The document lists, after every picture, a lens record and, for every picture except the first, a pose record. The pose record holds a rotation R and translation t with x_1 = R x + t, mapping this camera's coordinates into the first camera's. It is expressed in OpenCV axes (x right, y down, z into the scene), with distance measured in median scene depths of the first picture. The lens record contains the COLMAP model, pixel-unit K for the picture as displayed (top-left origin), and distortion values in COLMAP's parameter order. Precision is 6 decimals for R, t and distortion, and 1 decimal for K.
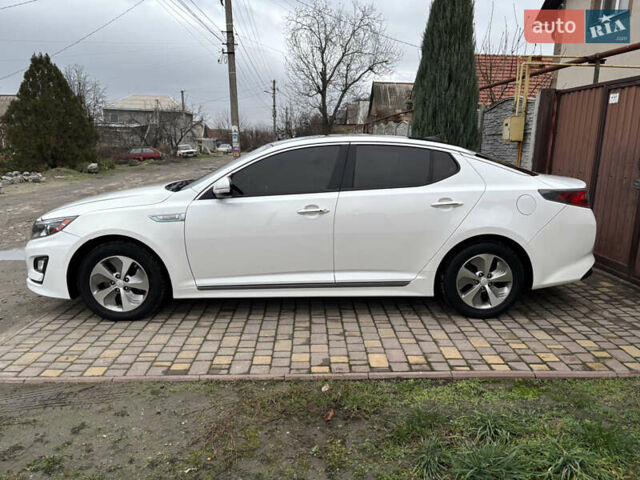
lens RADIAL K [[482.3, 0, 325.7], [0, 482.3, 239.9], [0, 0, 1]] dist [0.026119, -0.008551]
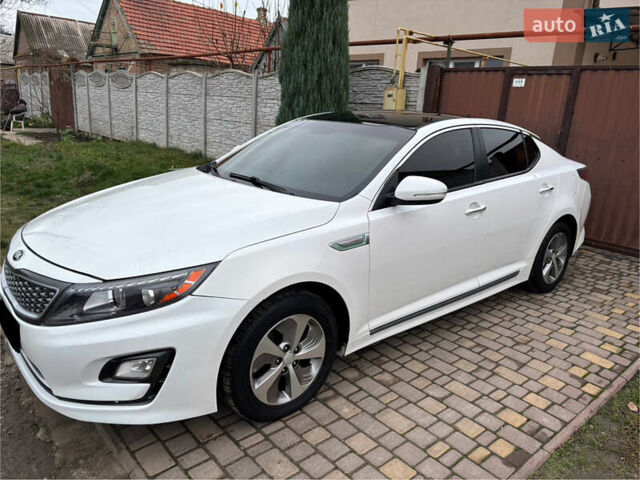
lens RADIAL K [[483.3, 0, 323.0], [0, 483.3, 238.4], [0, 0, 1]] dist [0.053378, -0.061156]
pose [[0.770463, -0.138360, 0.622289, -0.735307], [0.080774, 0.989483, 0.119995, -0.128591], [-0.632347, -0.042187, 0.773536, 0.488887]]
